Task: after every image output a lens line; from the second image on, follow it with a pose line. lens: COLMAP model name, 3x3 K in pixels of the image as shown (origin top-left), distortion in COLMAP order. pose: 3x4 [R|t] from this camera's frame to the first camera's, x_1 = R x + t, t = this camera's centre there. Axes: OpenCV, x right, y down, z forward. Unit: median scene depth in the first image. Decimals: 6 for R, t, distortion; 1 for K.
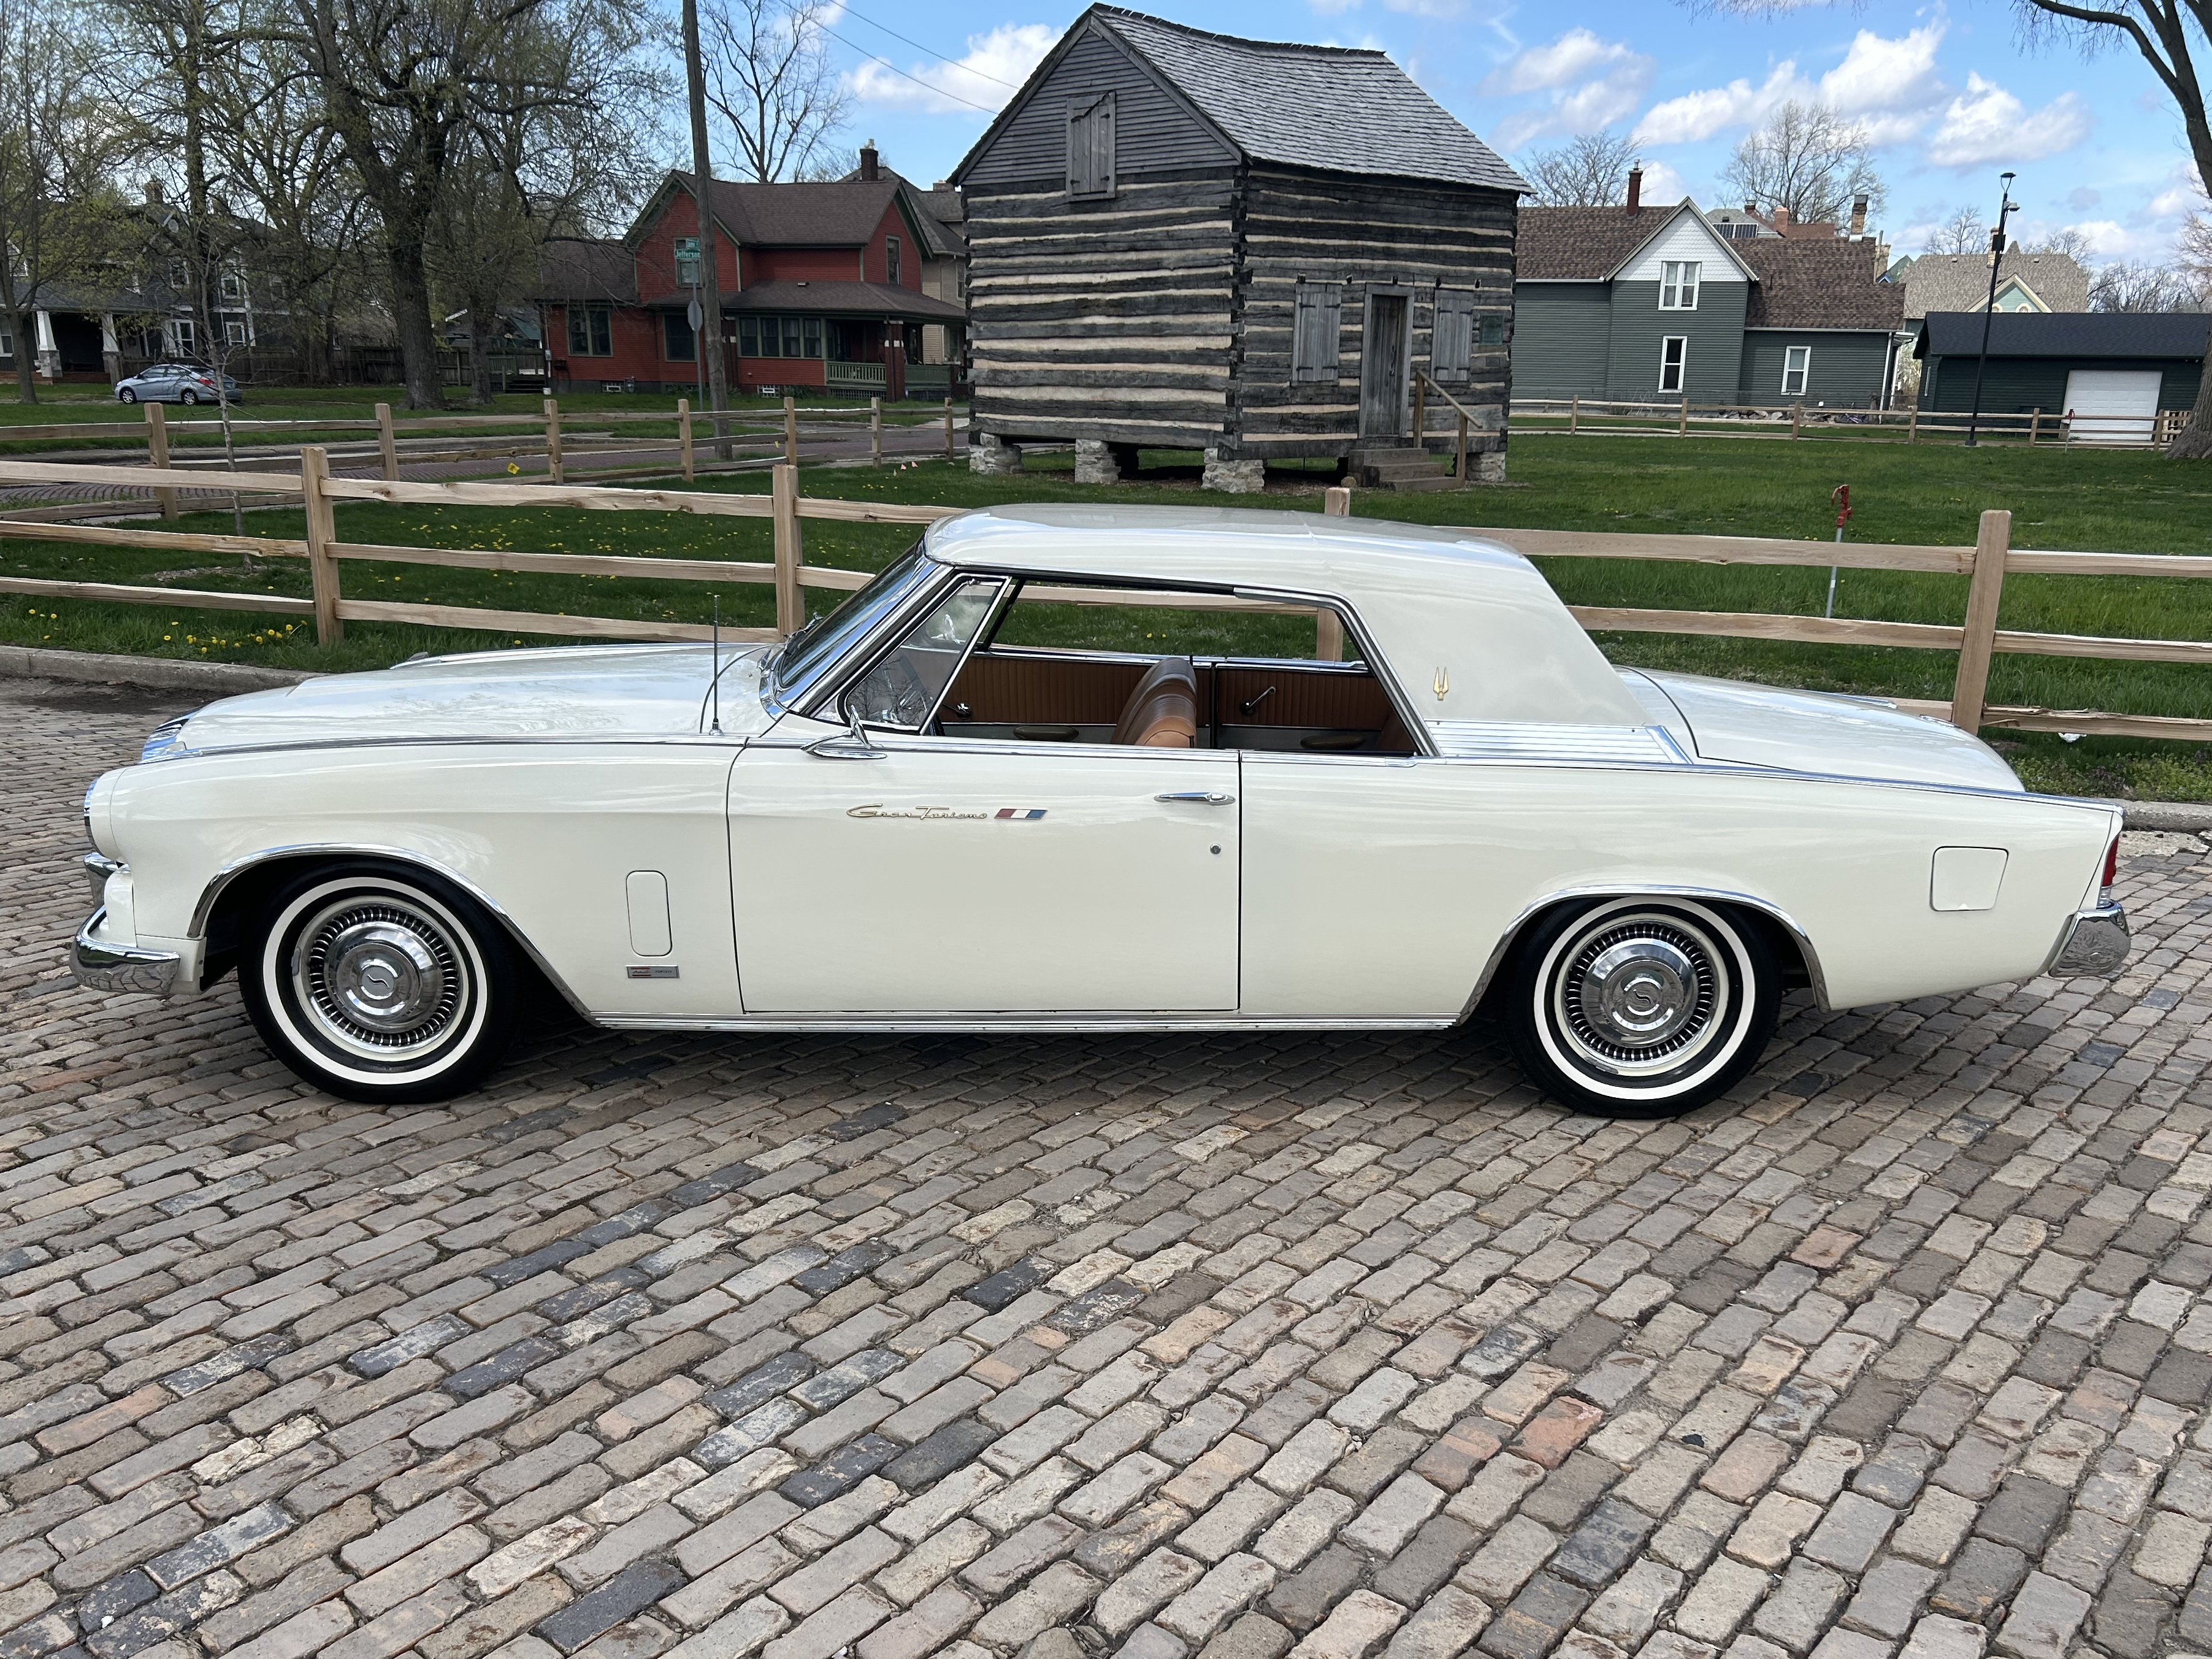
lens RADIAL K [[1854.2, 0, 1212.5], [0, 1854.2, 939.1], [0, 0, 1]] dist [0.081294, -0.178809]
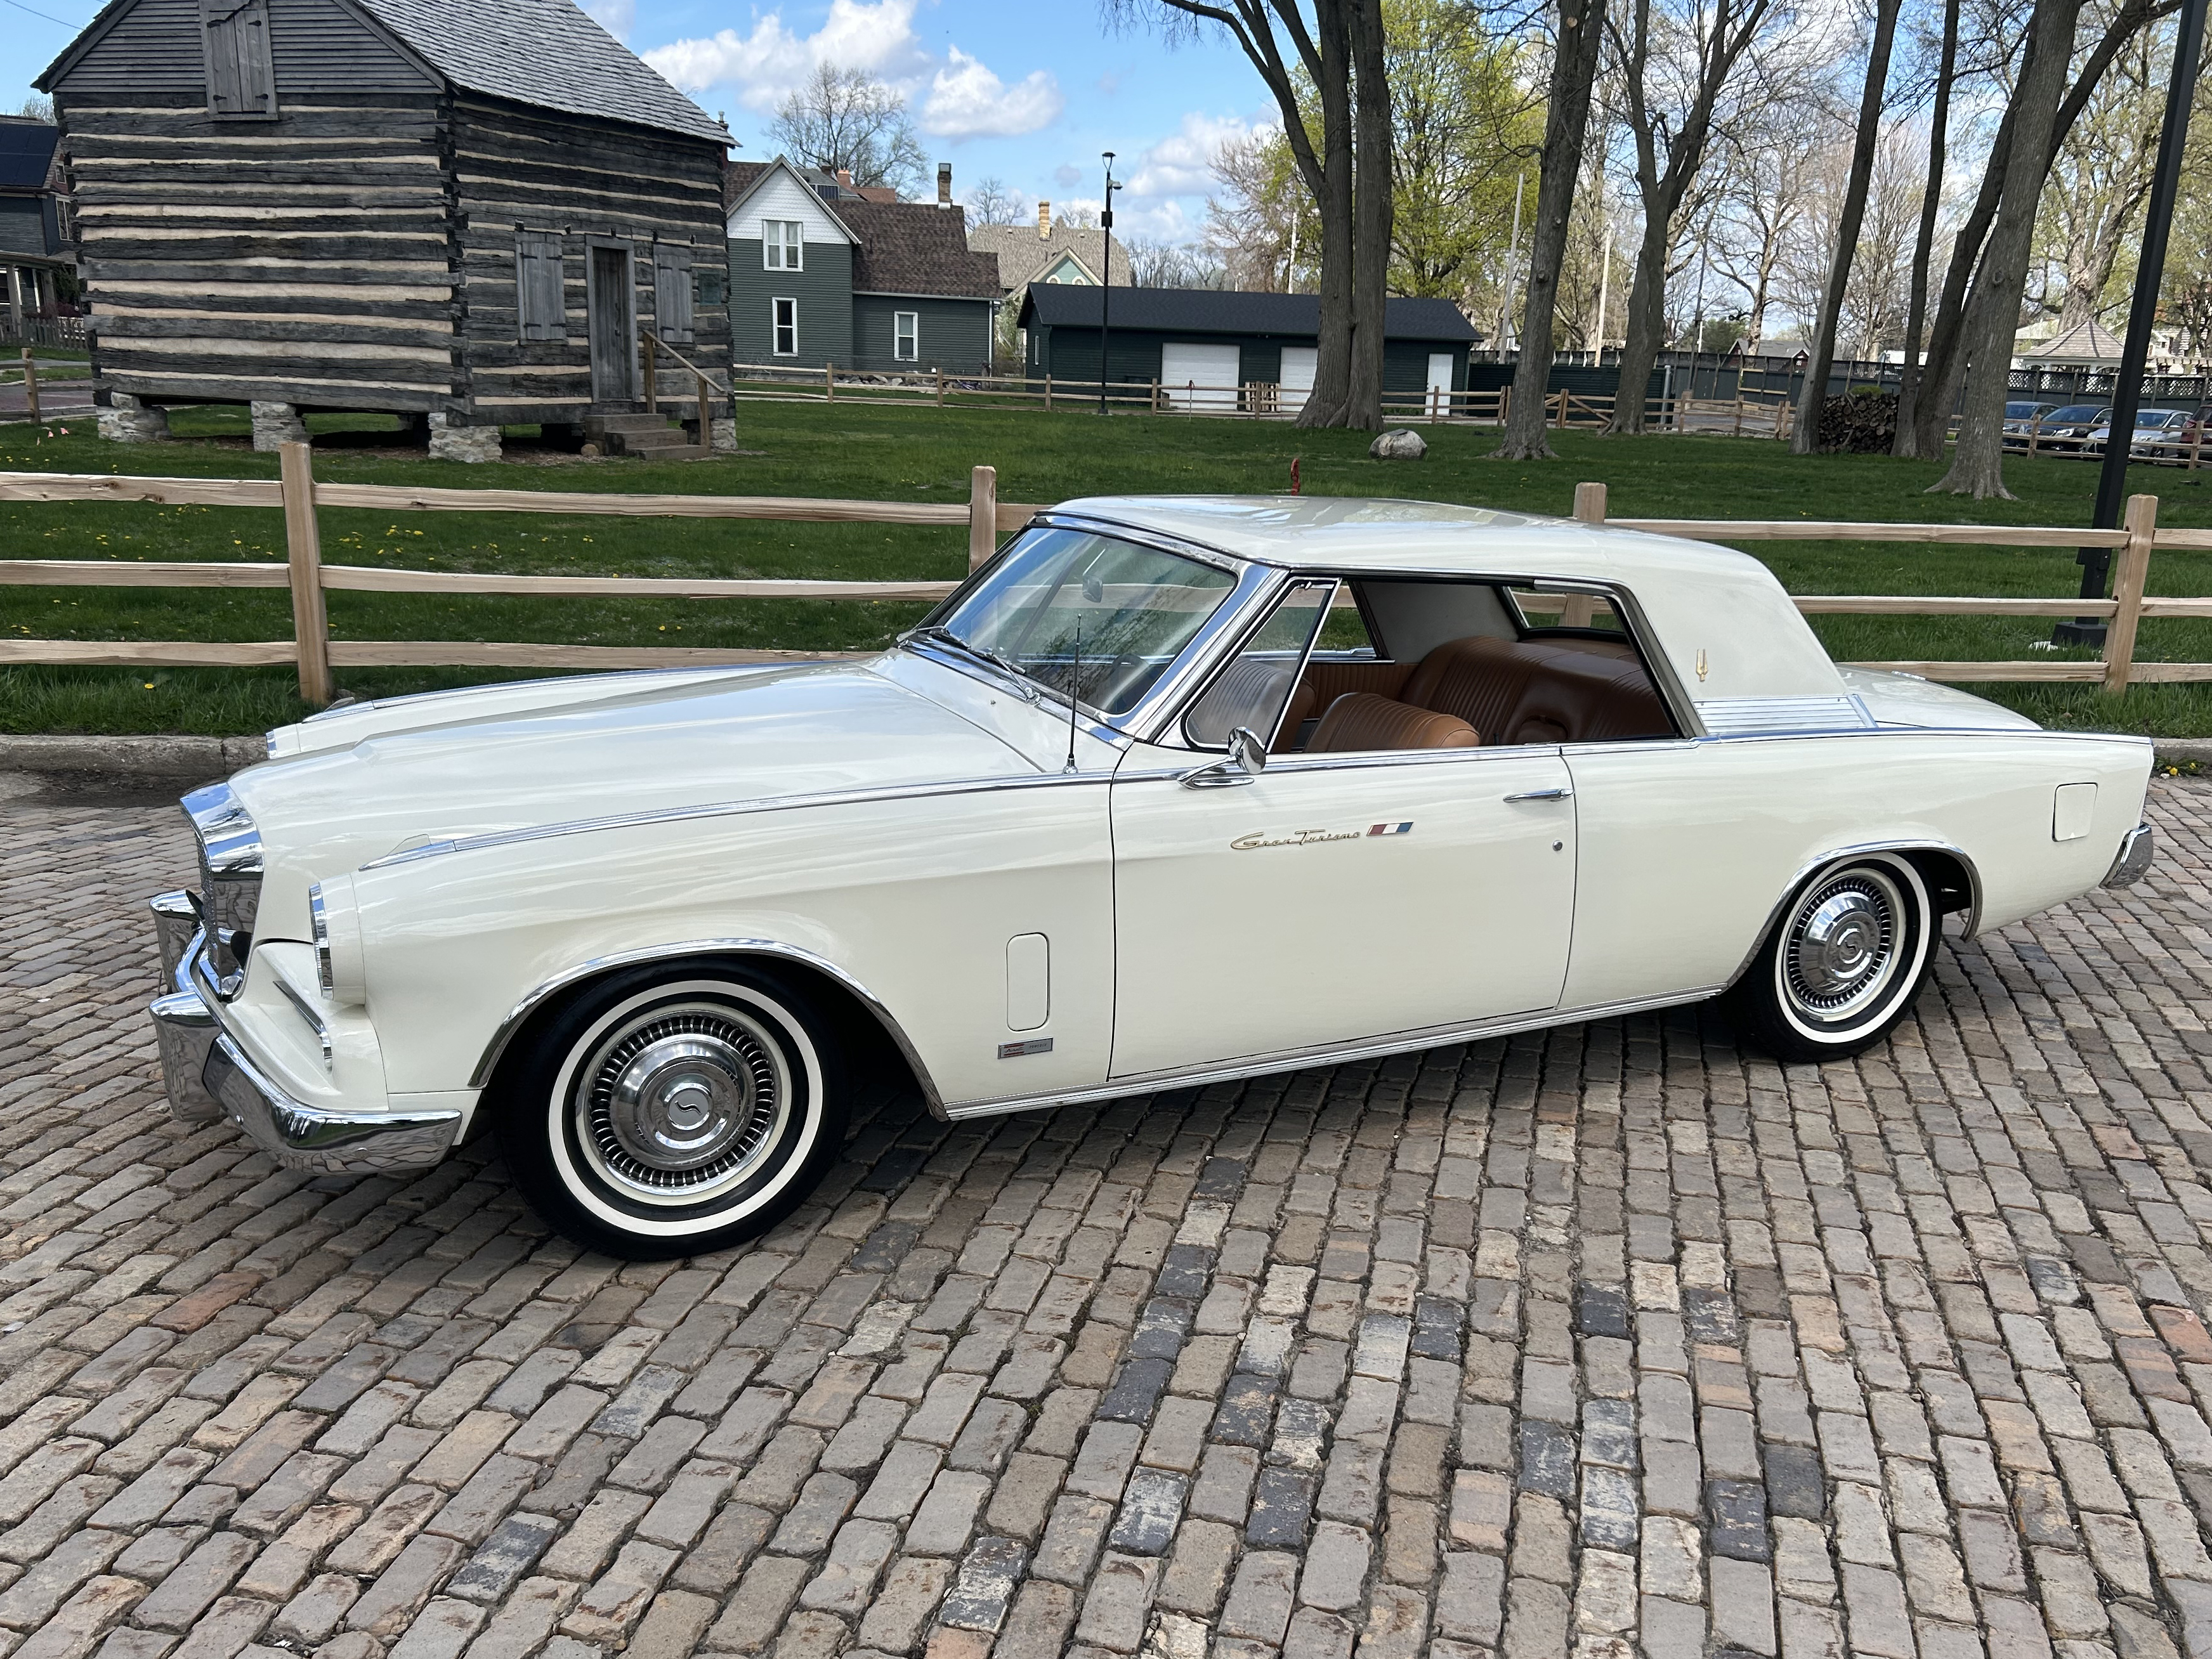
lens RADIAL K [[1898.5, 0, 1160.6], [0, 1898.5, 958.1], [0, 0, 1]] dist [0.041705, -0.034886]
pose [[0.900687, -0.118121, 0.418102, -0.101677], [0.108740, 0.992992, 0.046286, -0.009788], [-0.420639, 0.003776, 0.907220, 0.027805]]
